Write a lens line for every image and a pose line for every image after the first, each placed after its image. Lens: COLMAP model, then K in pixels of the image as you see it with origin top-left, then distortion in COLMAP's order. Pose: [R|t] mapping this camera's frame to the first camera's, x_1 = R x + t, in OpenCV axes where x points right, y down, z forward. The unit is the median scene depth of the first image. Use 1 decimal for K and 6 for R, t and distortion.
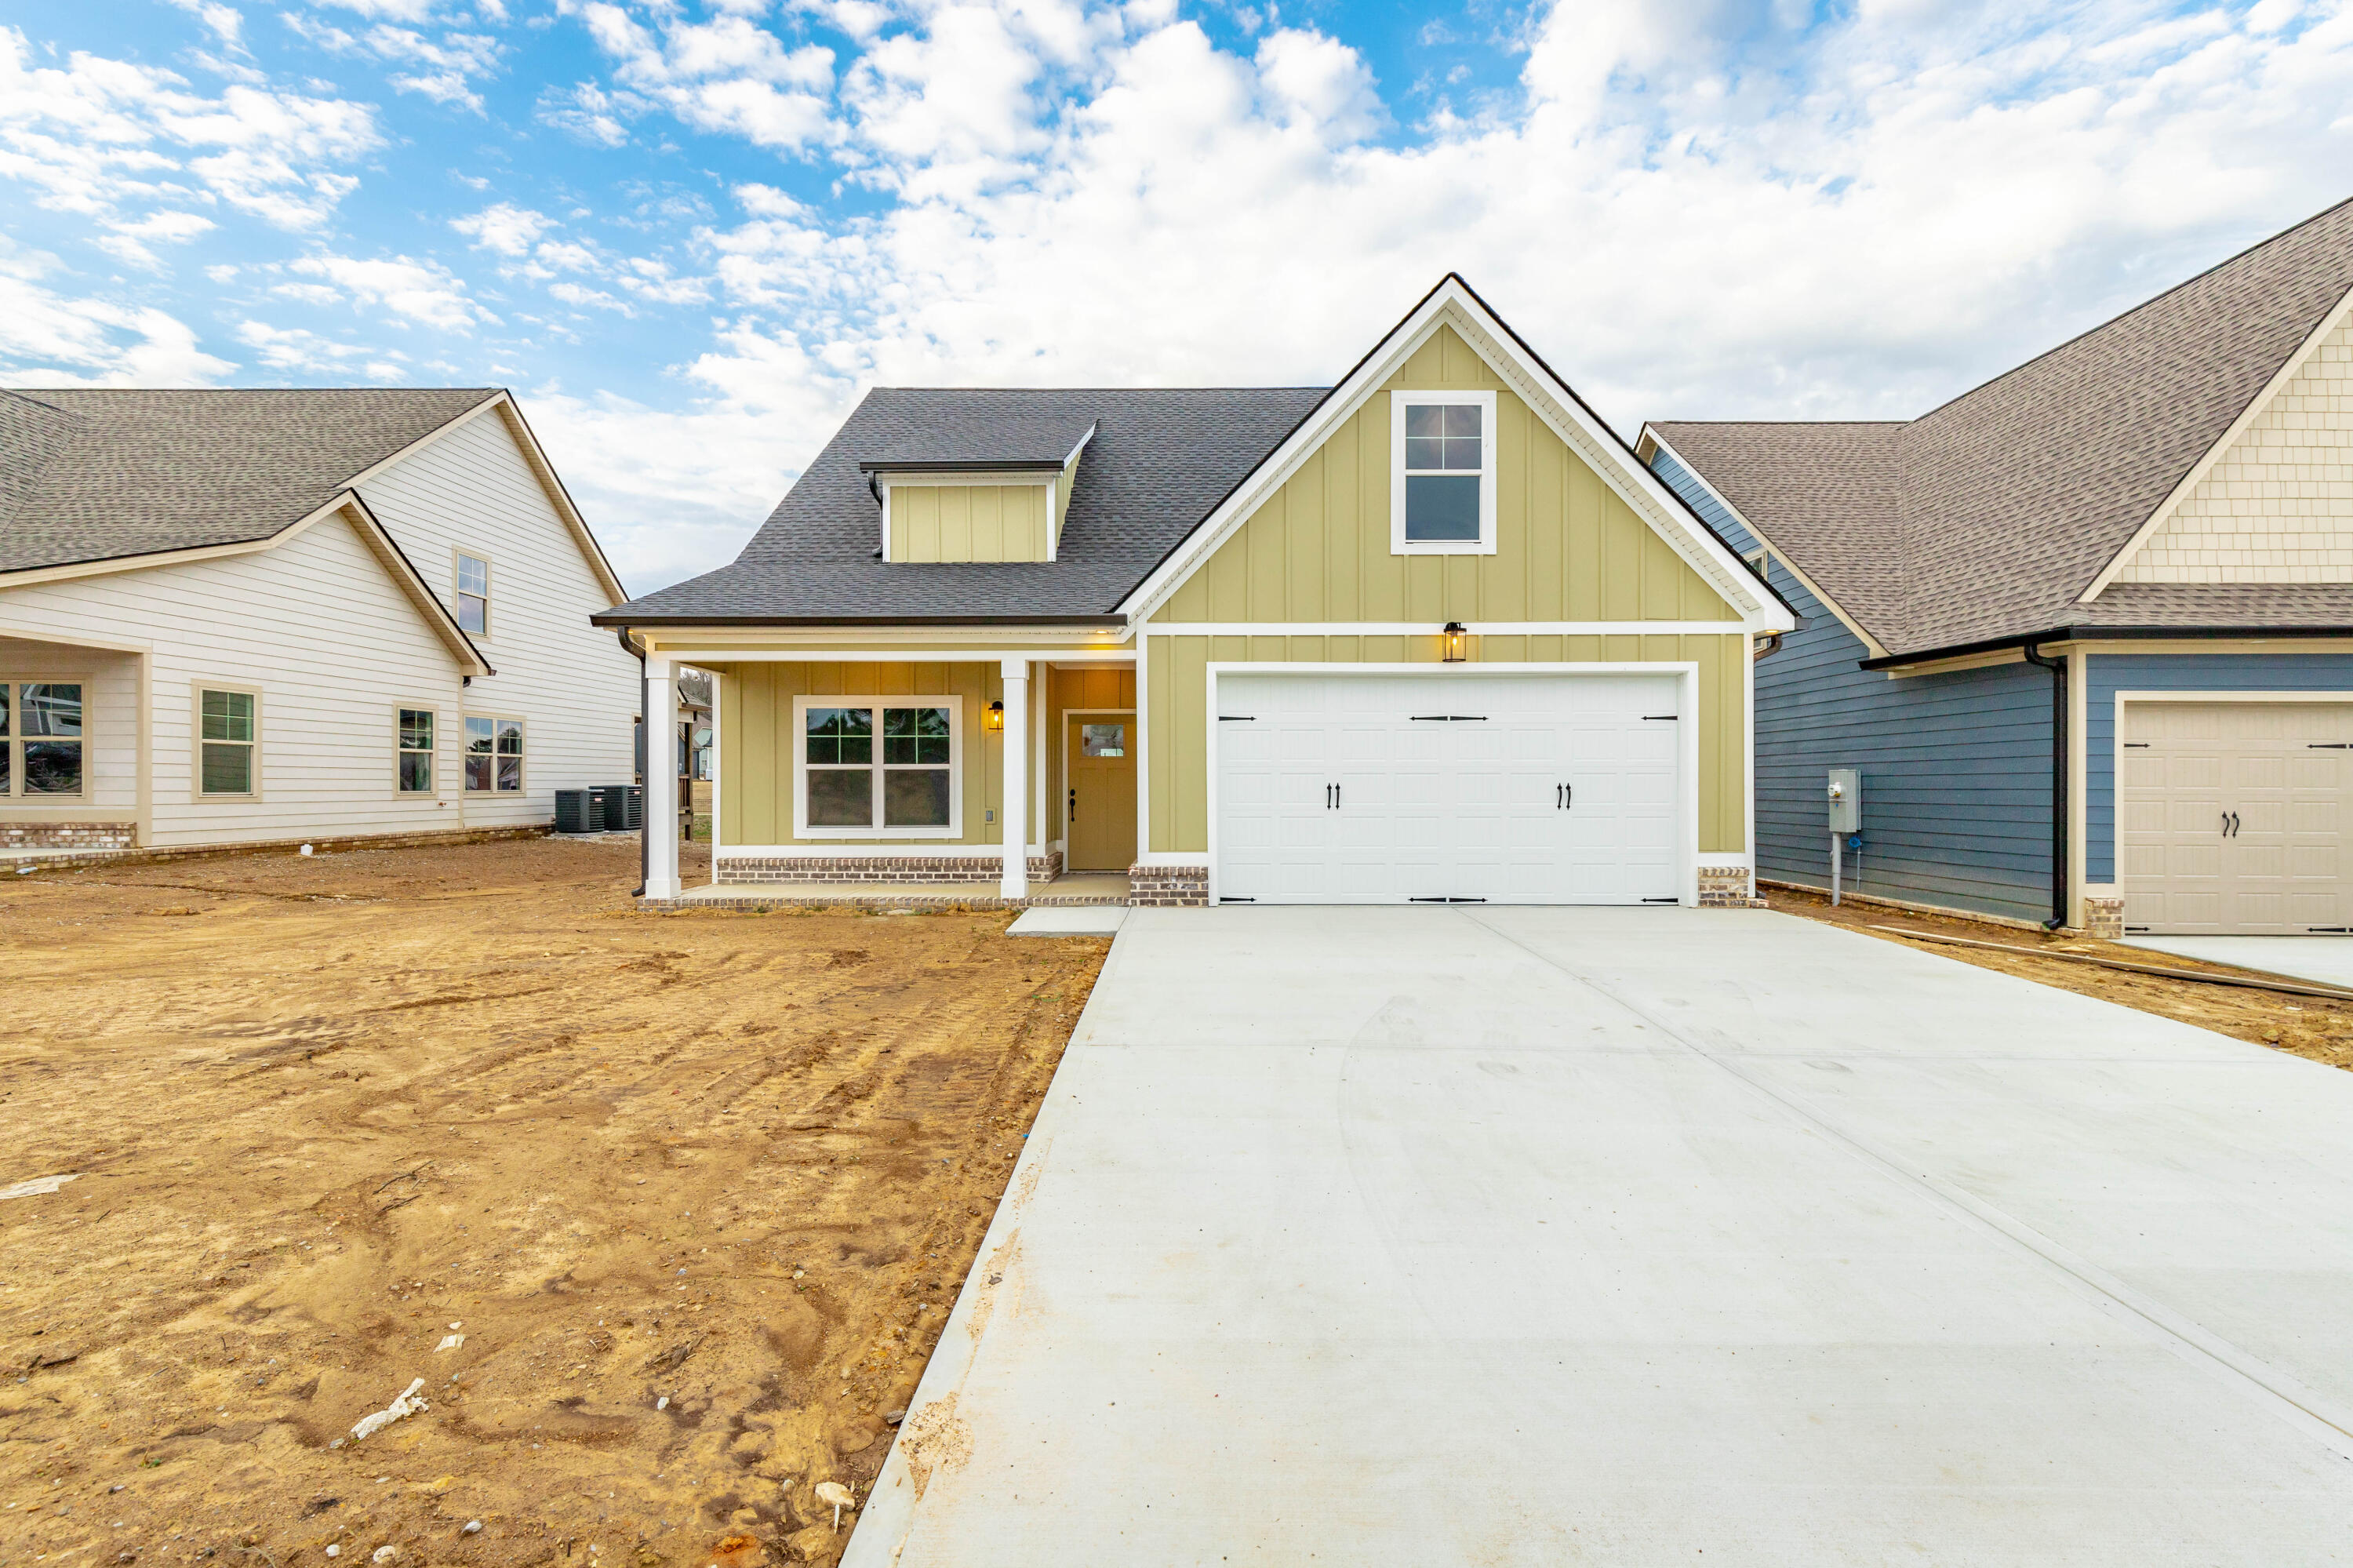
lens RADIAL K [[1056.6, 0, 1189.1], [0, 1056.6, 791.5], [0, 0, 1]] dist [0.010275, -0.003612]
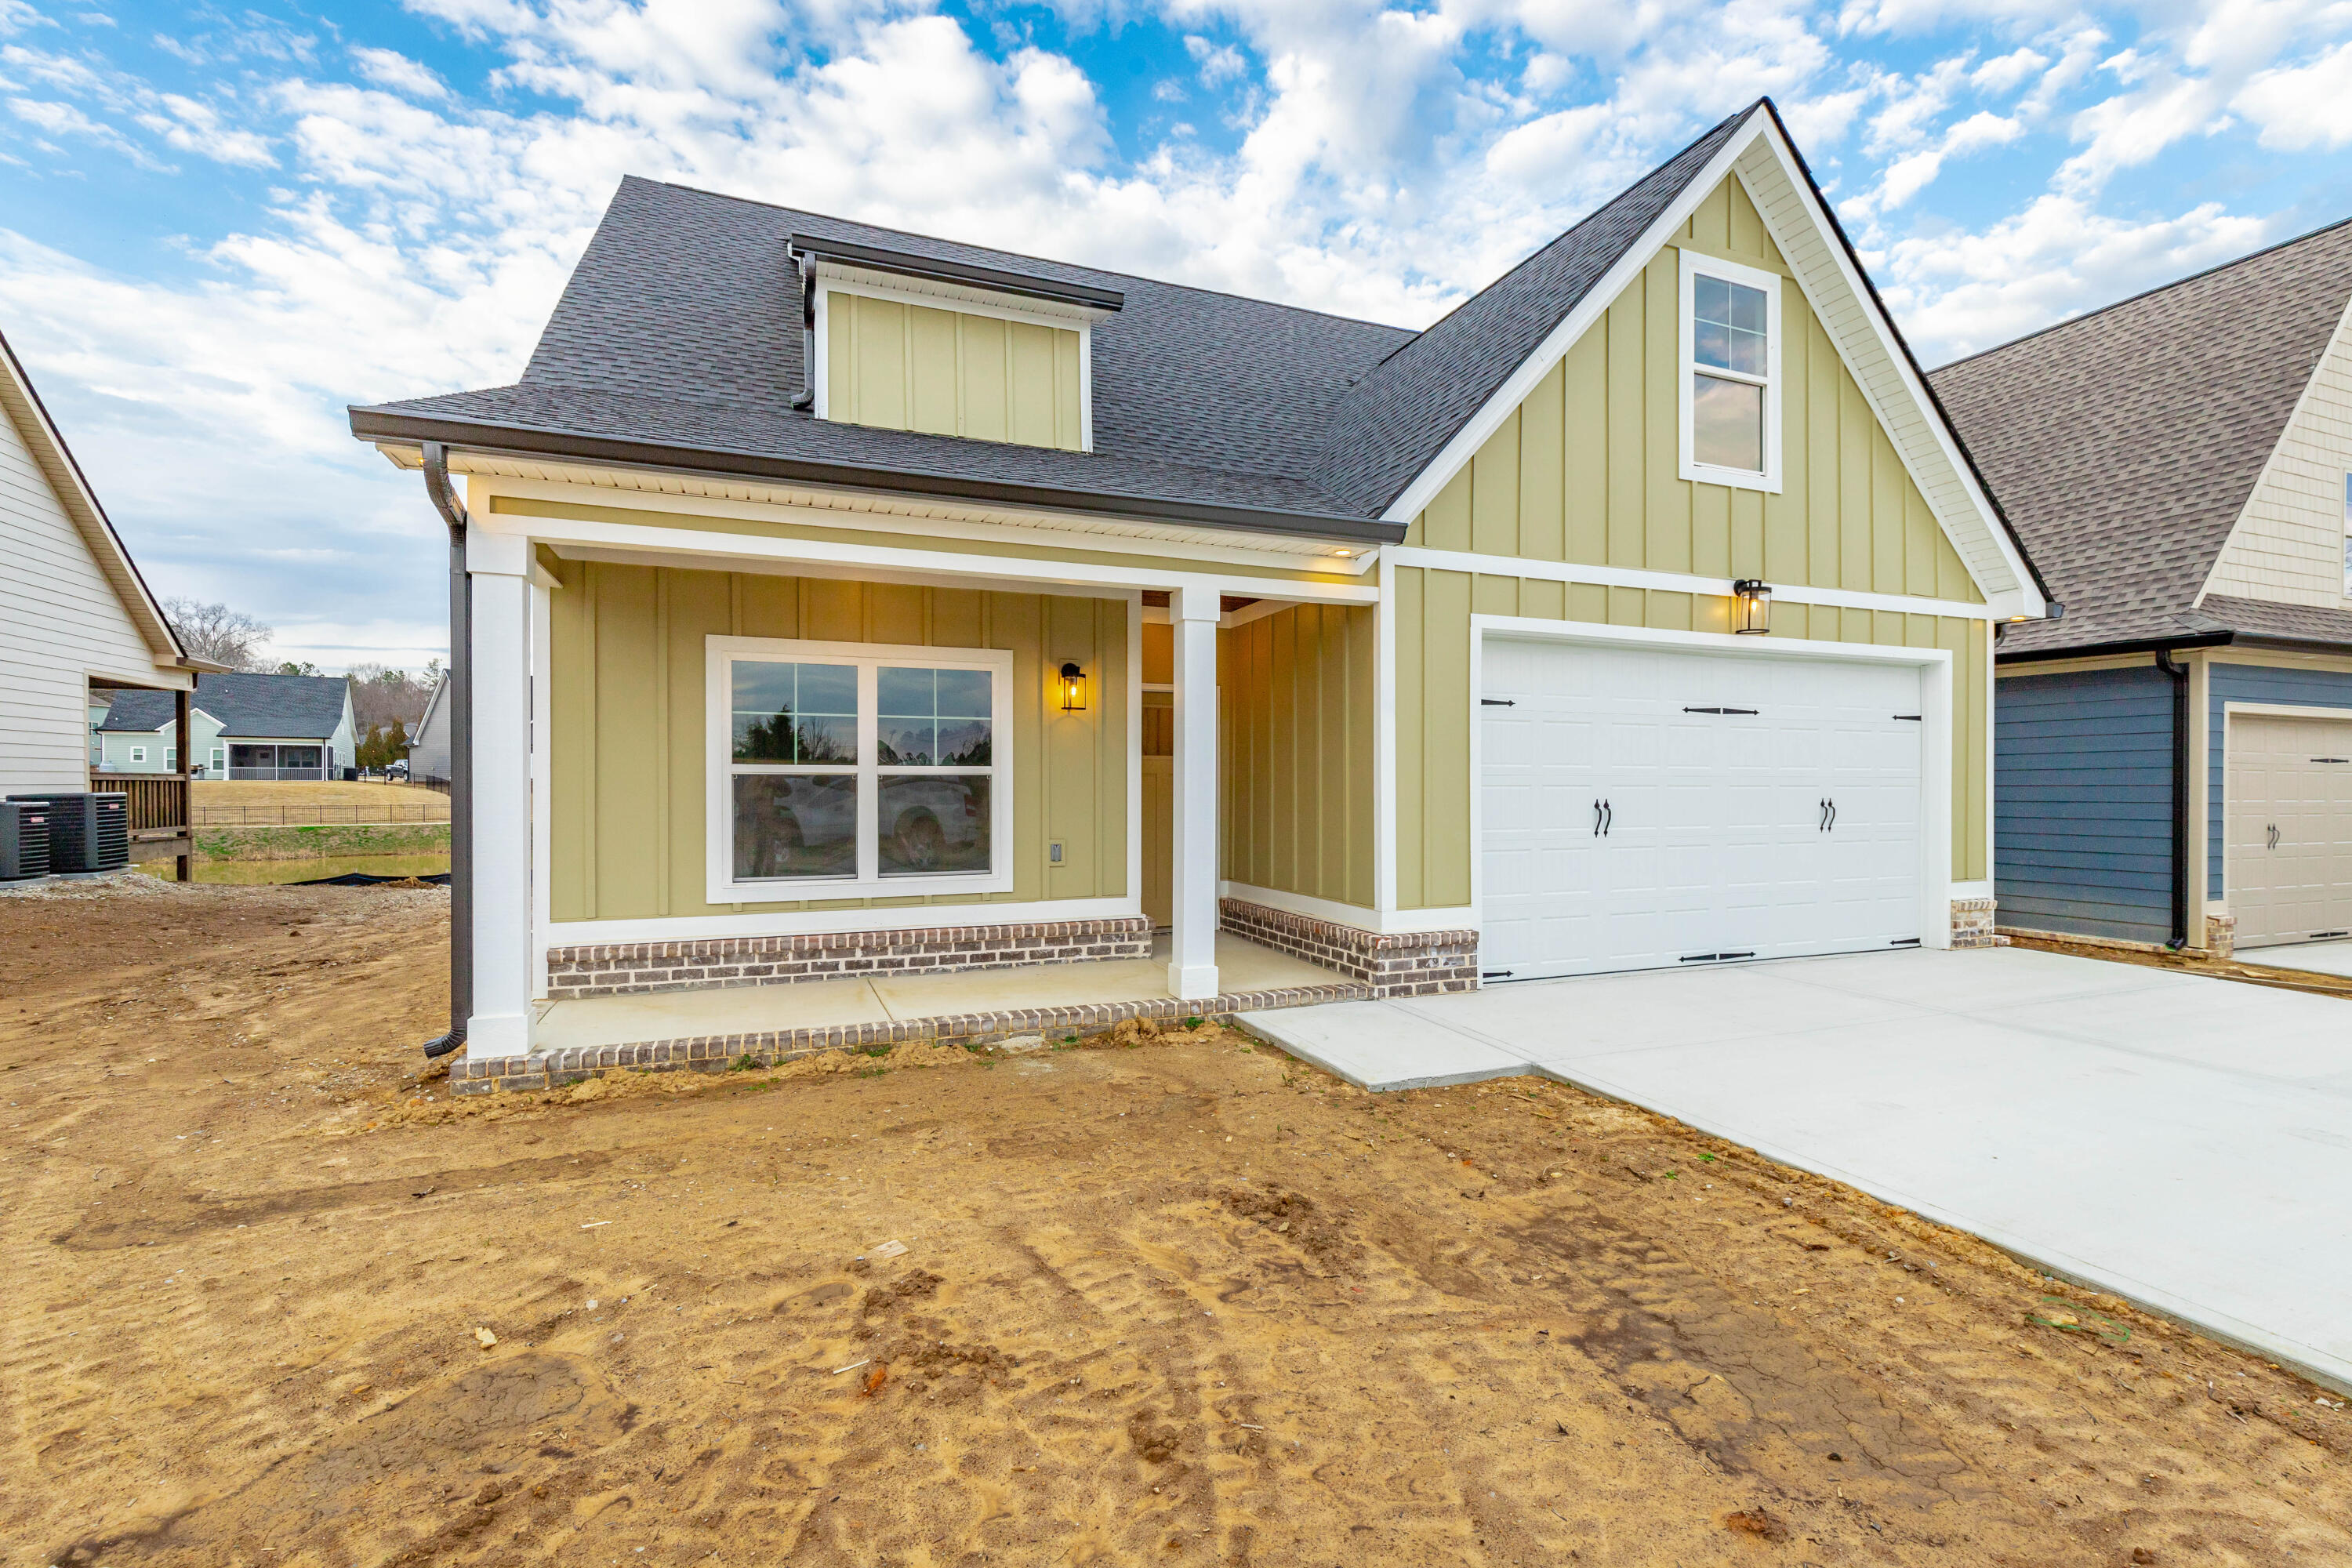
lens RADIAL K [[1056.1, 0, 1137.3], [0, 1056.1, 793.7], [0, 0, 1]] dist [0.010275, -0.003612]
pose [[0.928289, -0.001649, 0.371856, -0.407391], [0.000641, 0.999996, 0.002836, -0.013820], [-0.371859, -0.002394, 0.928286, 0.464048]]
